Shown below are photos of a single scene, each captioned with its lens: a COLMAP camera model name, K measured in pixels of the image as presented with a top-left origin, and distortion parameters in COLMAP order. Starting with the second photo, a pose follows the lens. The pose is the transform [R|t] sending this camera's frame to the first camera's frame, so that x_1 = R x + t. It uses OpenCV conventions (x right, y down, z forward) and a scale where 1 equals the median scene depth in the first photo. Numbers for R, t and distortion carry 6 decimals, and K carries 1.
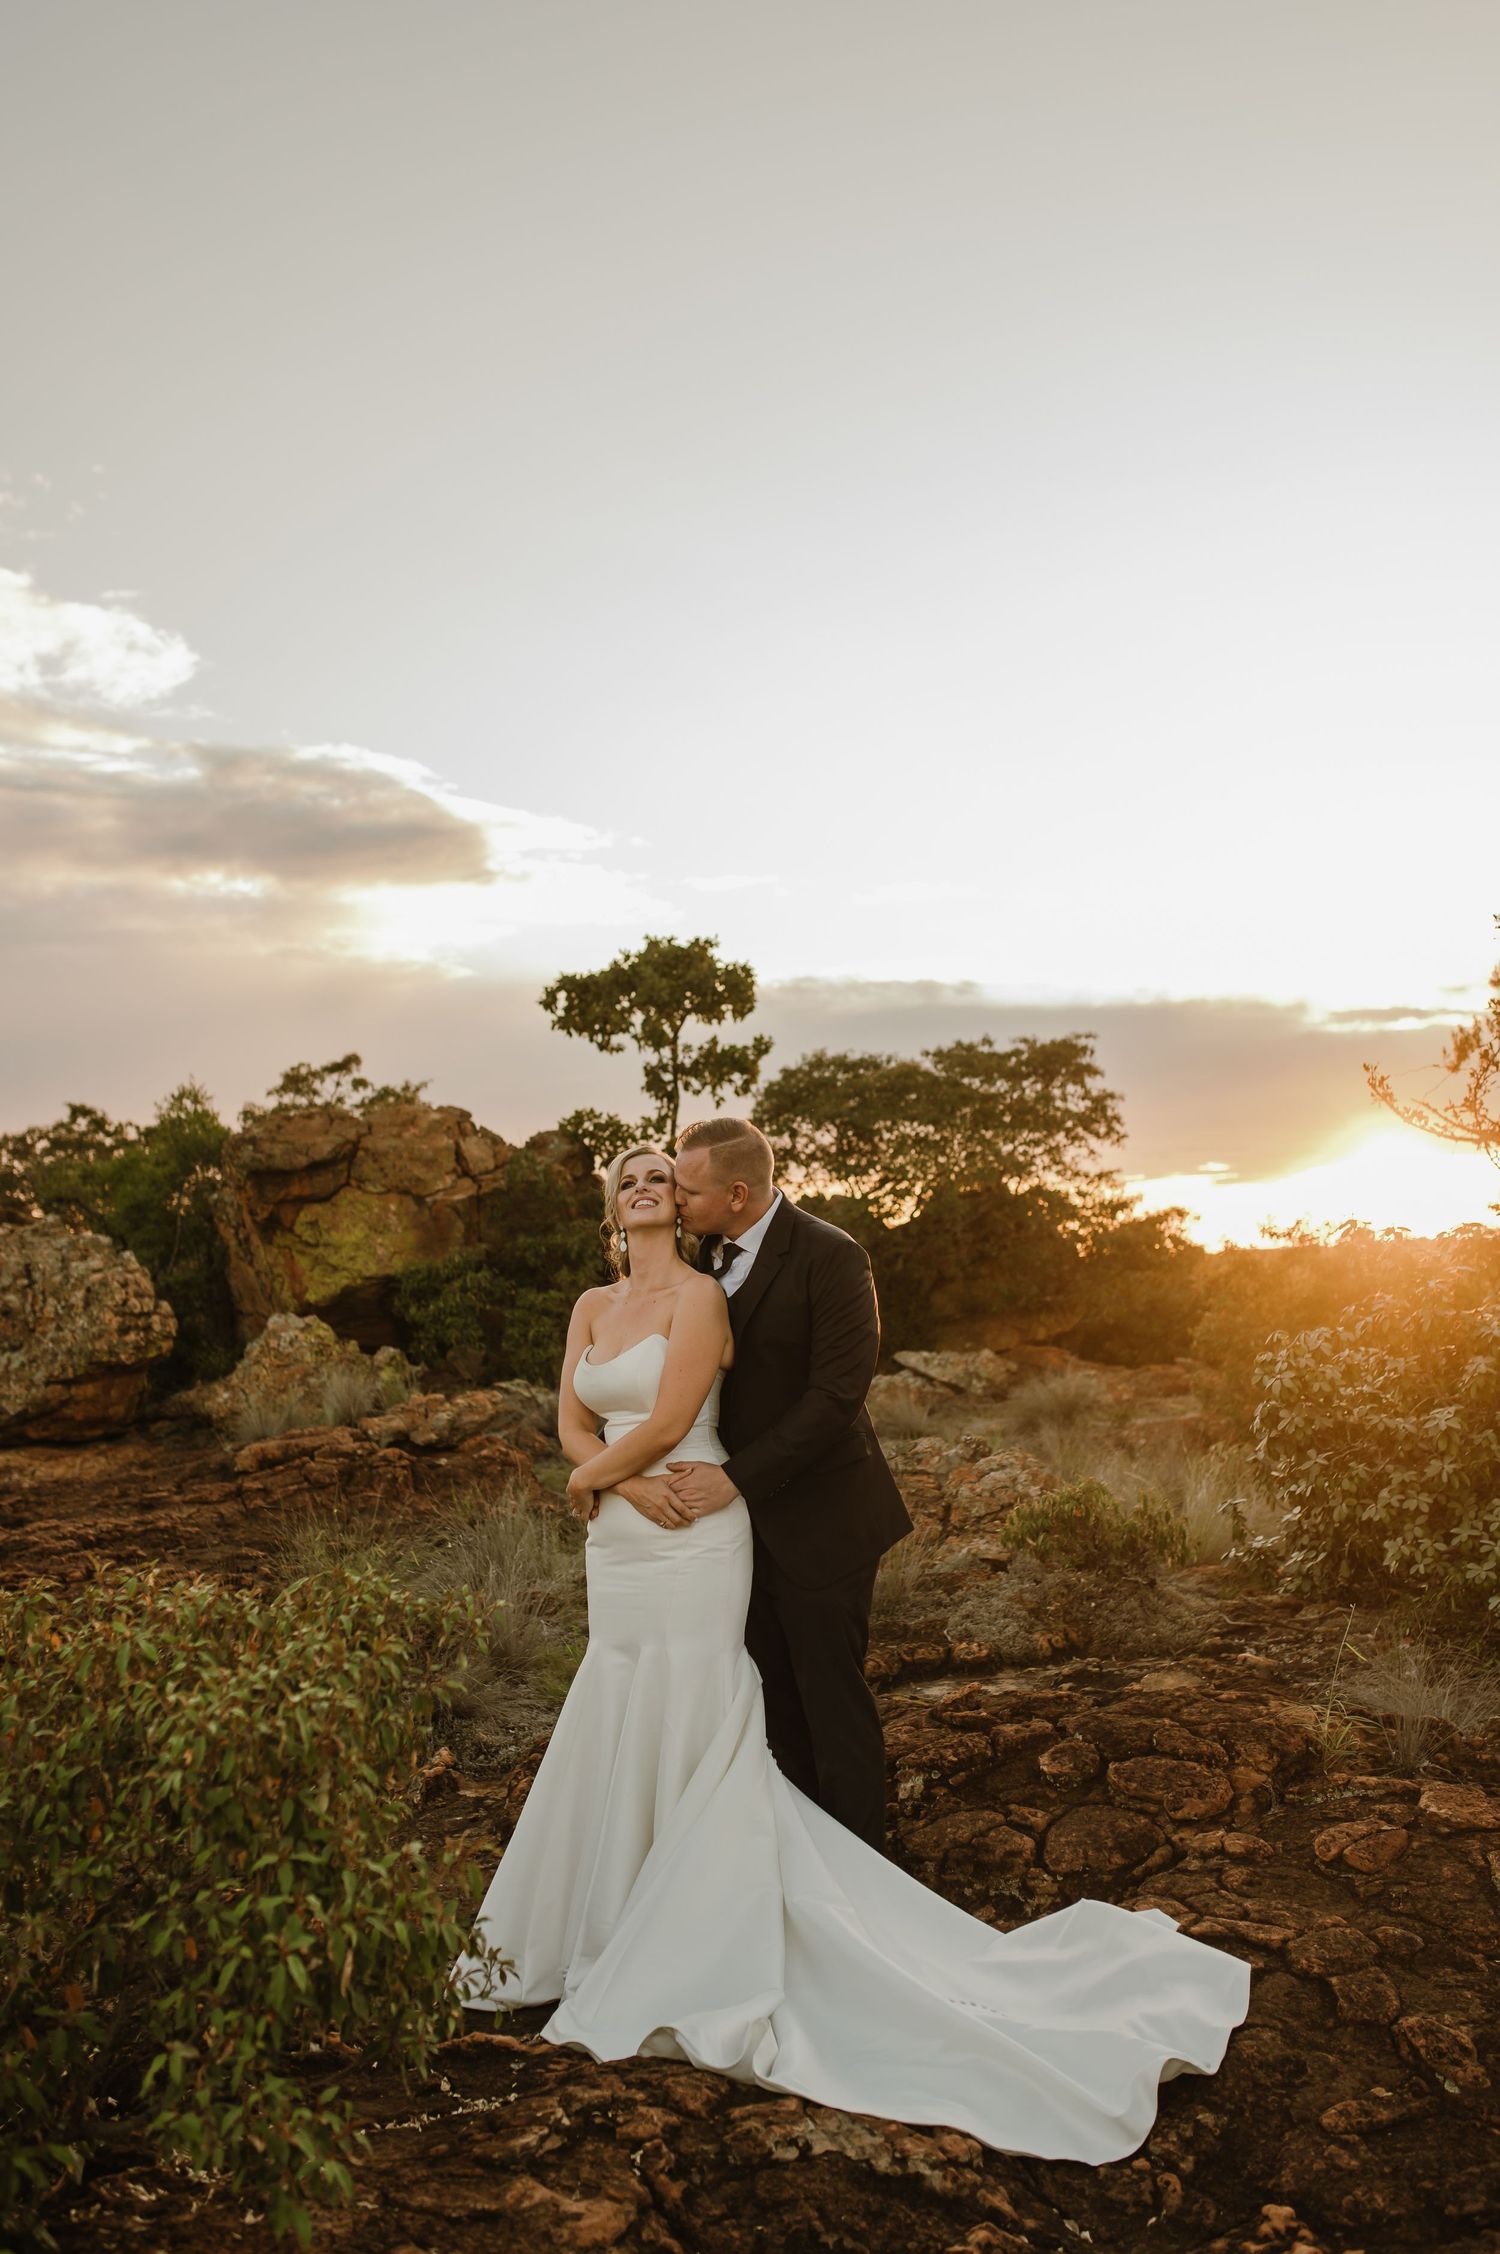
lens RADIAL K [[2136.1, 0, 771.3], [0, 2136.1, 1127.4], [0, 0, 1]] dist [-0.009682, 0.116363]
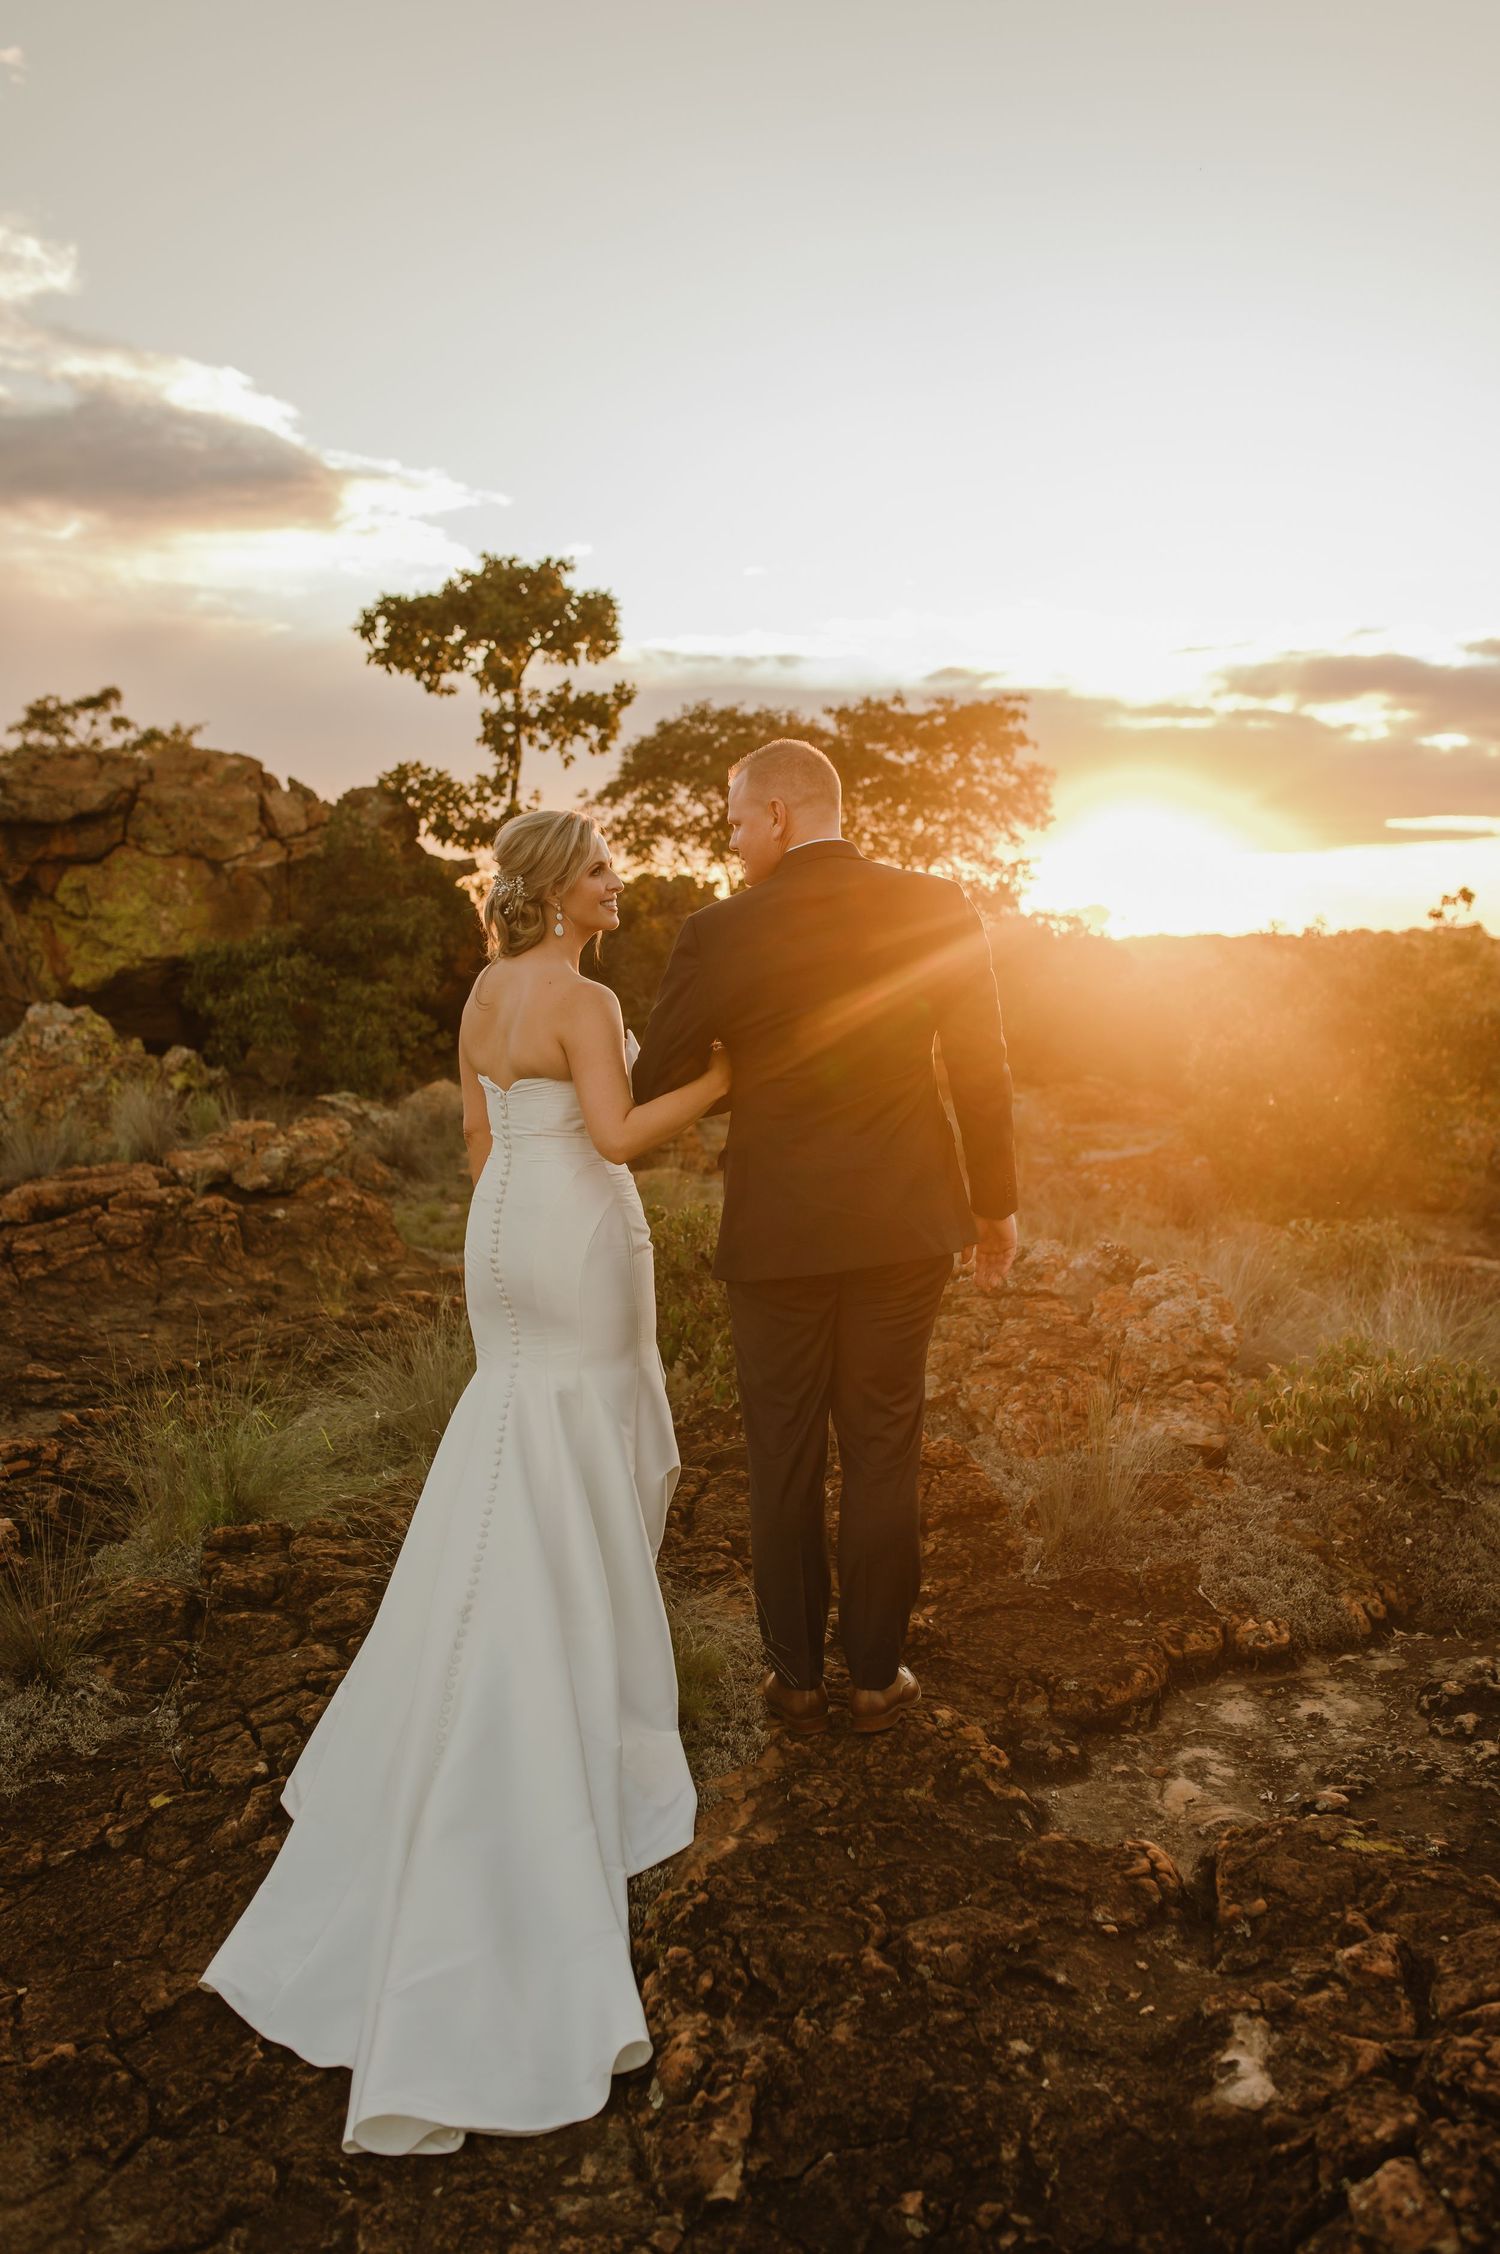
lens RADIAL K [[2135.7, 0, 755.8], [0, 2135.7, 1135.3], [0, 0, 1]] dist [-0.007095, 0.115971]
pose [[0.993395, 0.020852, 0.112838, -0.050543], [-0.037950, 0.987716, 0.151581, 0.004277], [-0.108291, -0.154862, 0.981983, 0.165604]]
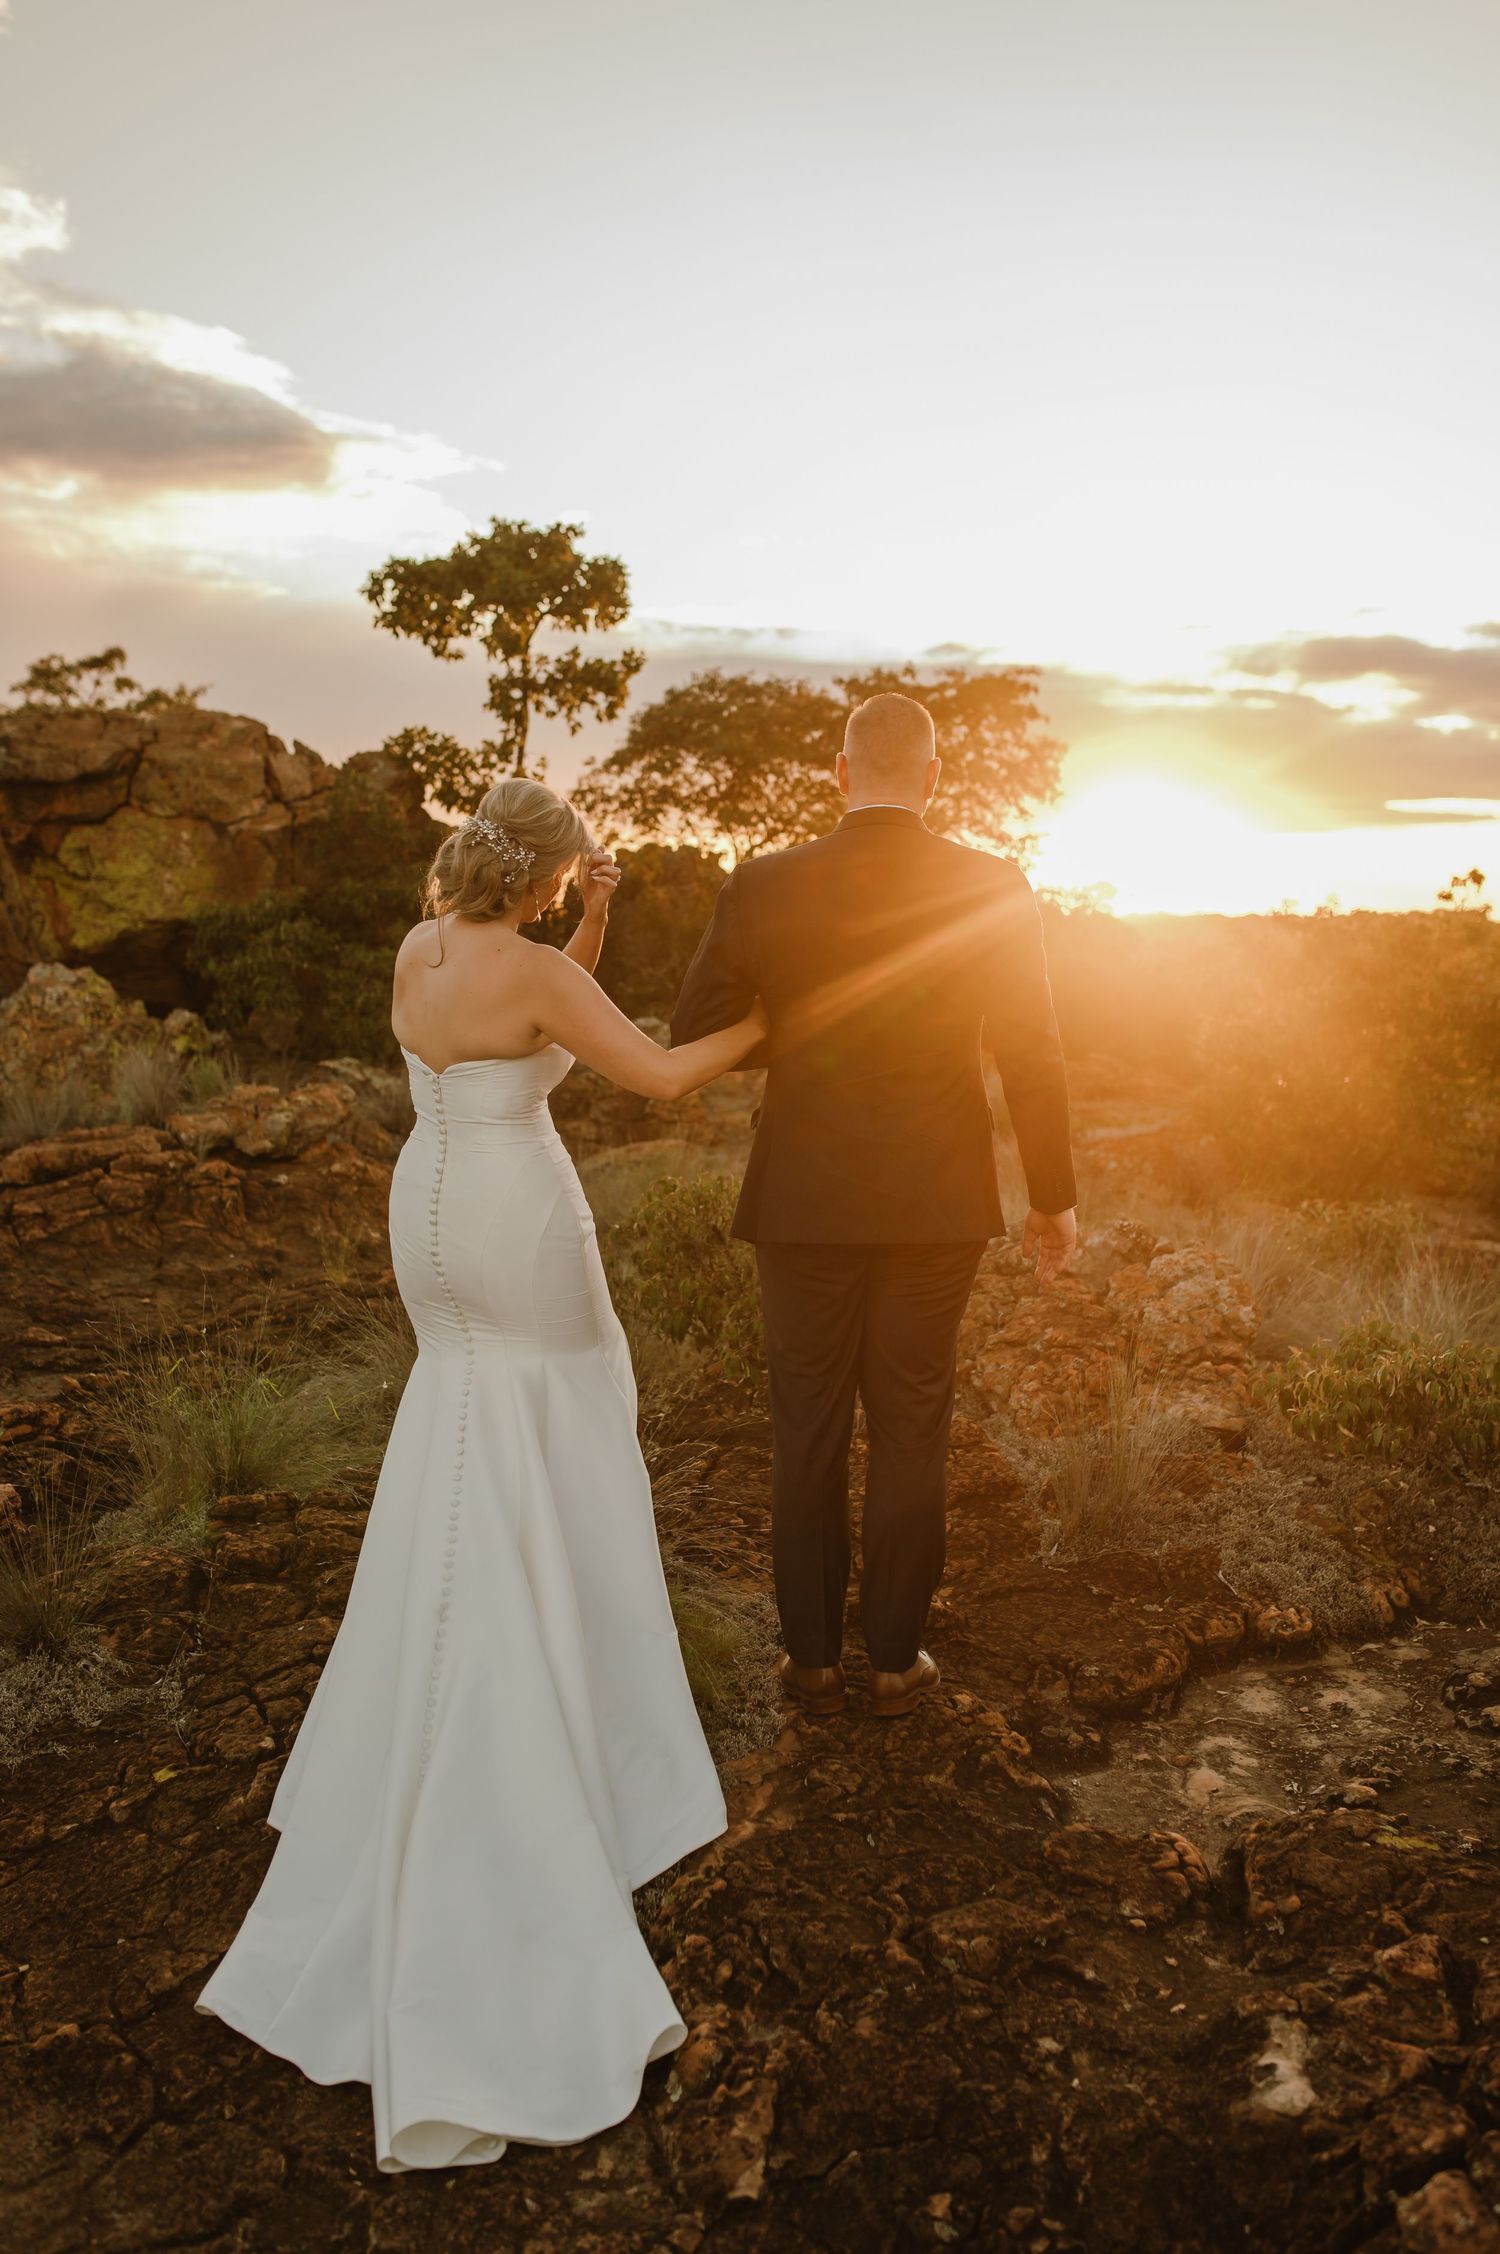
lens RADIAL K [[2135.2, 0, 751.5], [0, 2135.2, 1132.8], [0, 0, 1]] dist [-0.007383, 0.116536]
pose [[0.993016, 0.034501, 0.112818, -0.052786], [-0.052744, 0.985223, 0.162955, 0.005341], [-0.105529, -0.167767, 0.980162, 0.170512]]
